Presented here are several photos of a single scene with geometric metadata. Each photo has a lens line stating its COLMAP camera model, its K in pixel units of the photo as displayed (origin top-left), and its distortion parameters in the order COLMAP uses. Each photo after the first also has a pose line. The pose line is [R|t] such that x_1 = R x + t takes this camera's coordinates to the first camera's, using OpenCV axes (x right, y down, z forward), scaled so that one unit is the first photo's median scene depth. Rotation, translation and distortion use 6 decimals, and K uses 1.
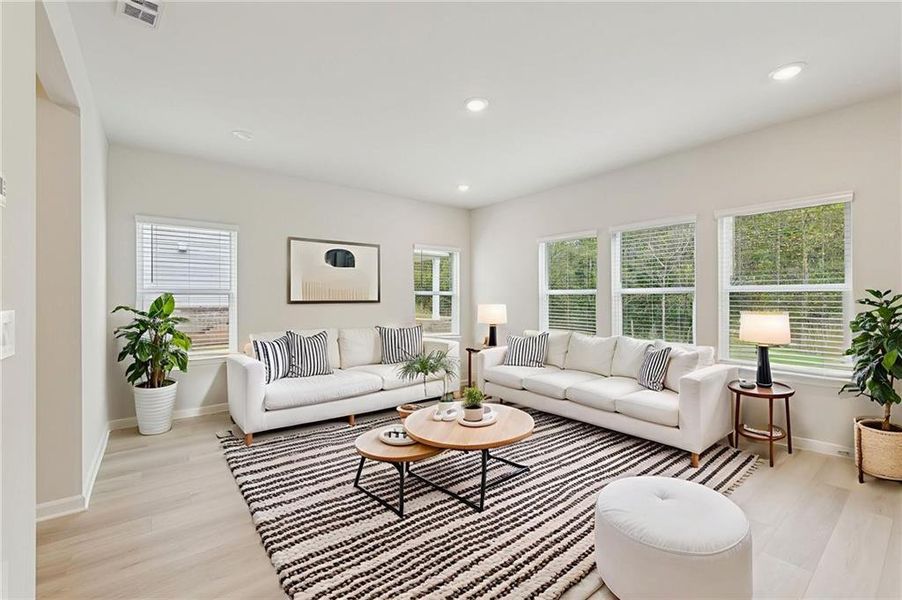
lens RADIAL K [[360.6, 0, 448.2], [0, 360.6, 296.8], [0, 0, 1]] dist [-0.006956, -0.000278]
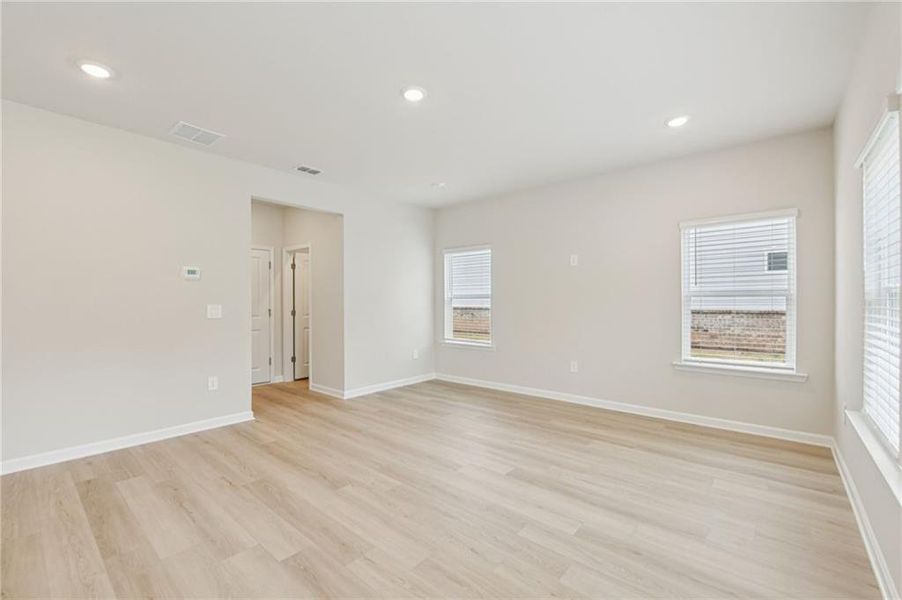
lens RADIAL K [[380.5, 0, 441.9], [0, 380.5, 299.0], [0, 0, 1]] dist [-0.010923, -0.000552]
pose [[0.202097, -0.007570, -0.979336, 0.089455], [0.006941, 0.999956, -0.006297, 0.000796], [0.979341, -0.005525, 0.202141, 0.068916]]
